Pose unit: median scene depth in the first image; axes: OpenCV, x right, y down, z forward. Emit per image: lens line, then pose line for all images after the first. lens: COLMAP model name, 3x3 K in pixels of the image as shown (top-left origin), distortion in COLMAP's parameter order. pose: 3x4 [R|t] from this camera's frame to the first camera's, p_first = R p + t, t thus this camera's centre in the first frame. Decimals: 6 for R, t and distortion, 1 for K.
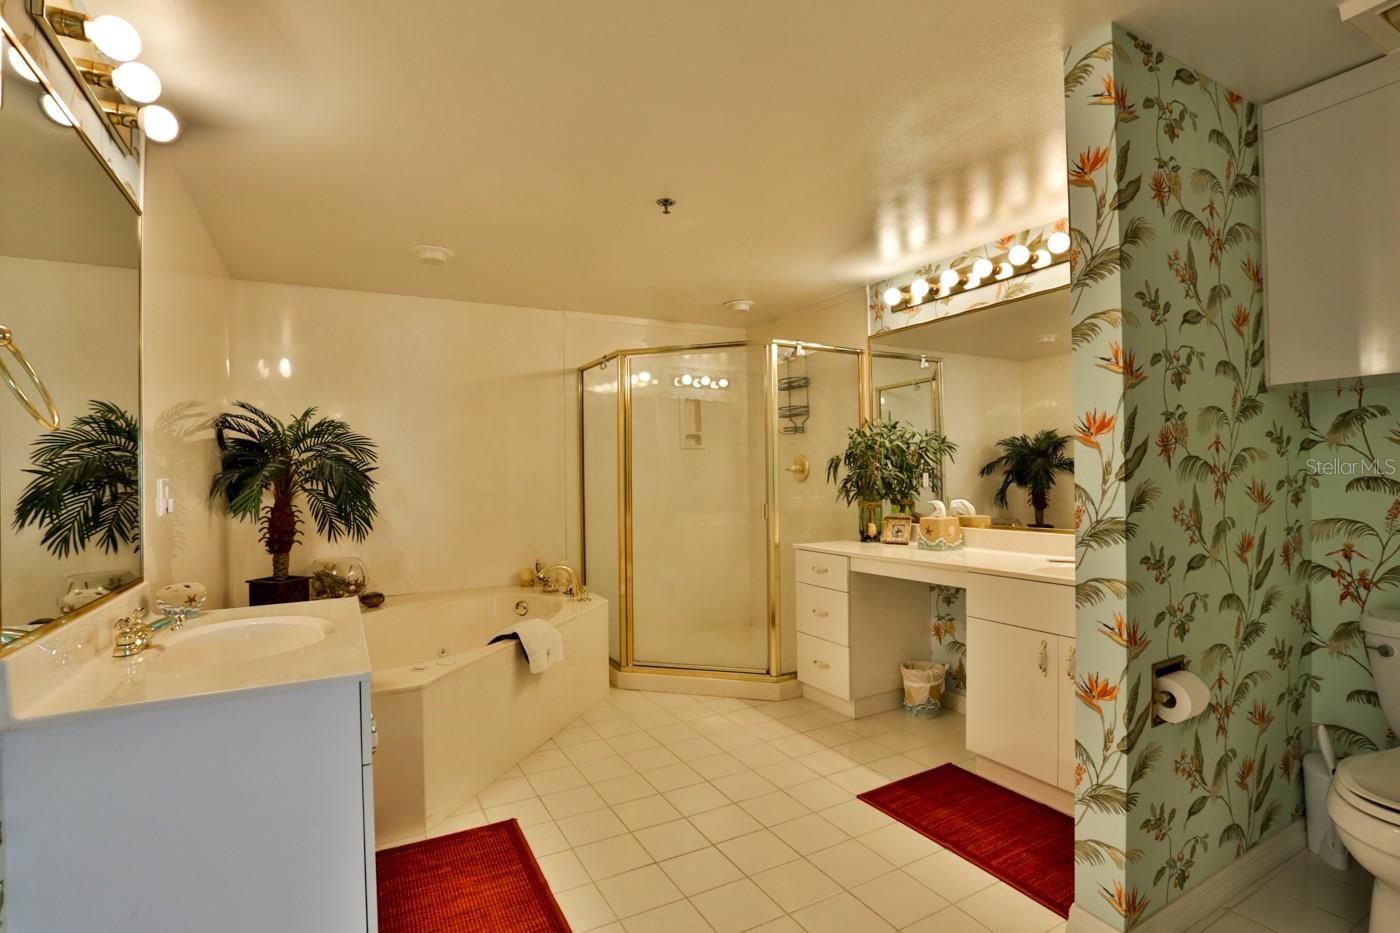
lens RADIAL K [[689.0, 0, 704.6], [0, 689.0, 472.6], [0, 0, 1]] dist [-0.058640, 0.022417]
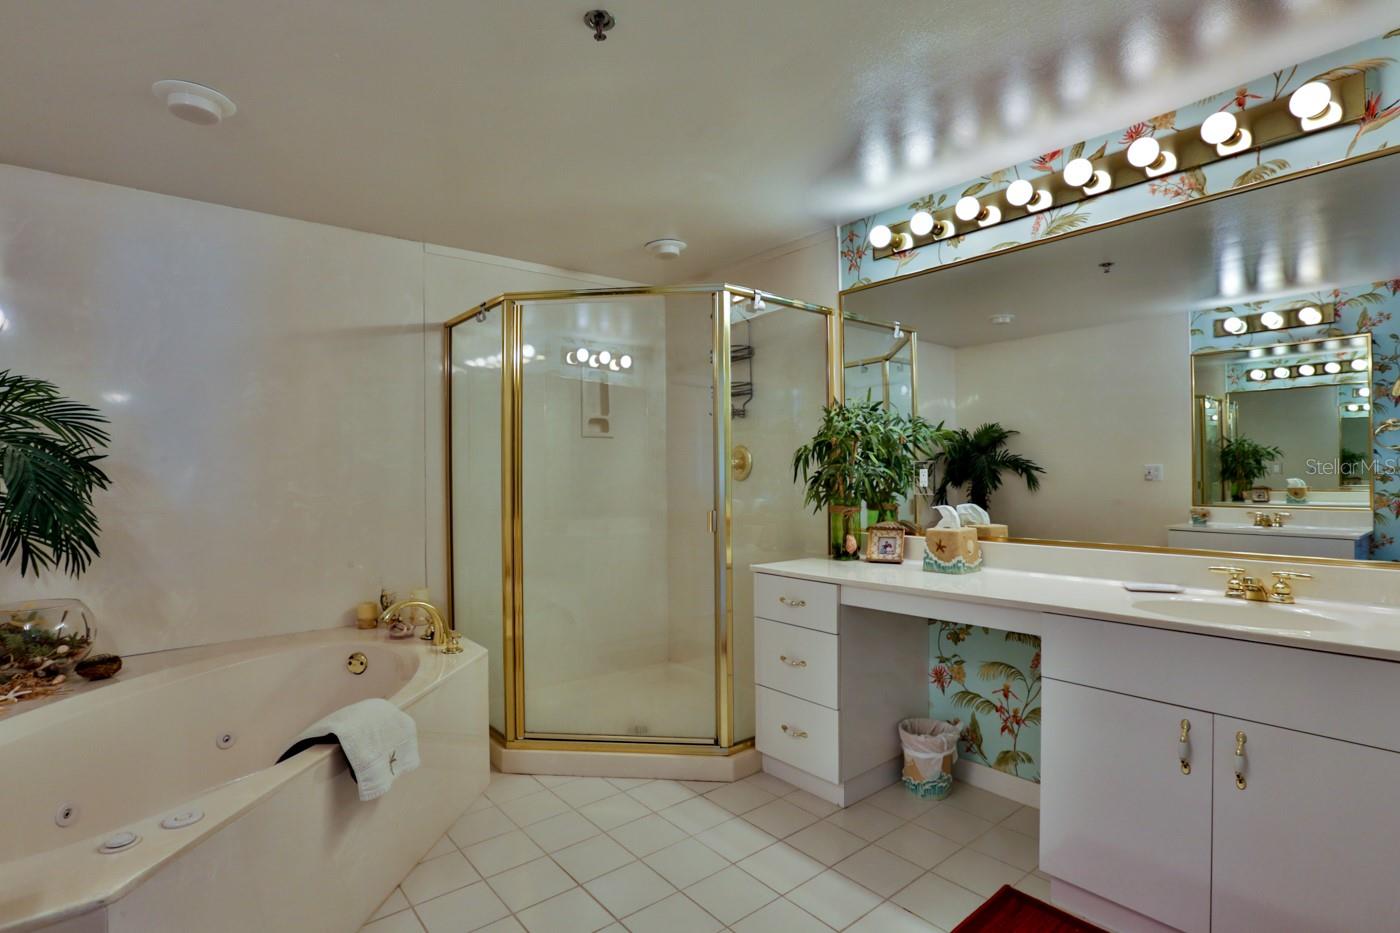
lens RADIAL K [[689.0, 0, 704.6], [0, 689.0, 472.6], [0, 0, 1]] dist [-0.058640, 0.022417]
pose [[0.983331, 0.004404, 0.181773, -0.053046], [-0.004730, 0.999988, 0.001359, 0.004684], [-0.181765, -0.002196, 0.983340, 0.290903]]
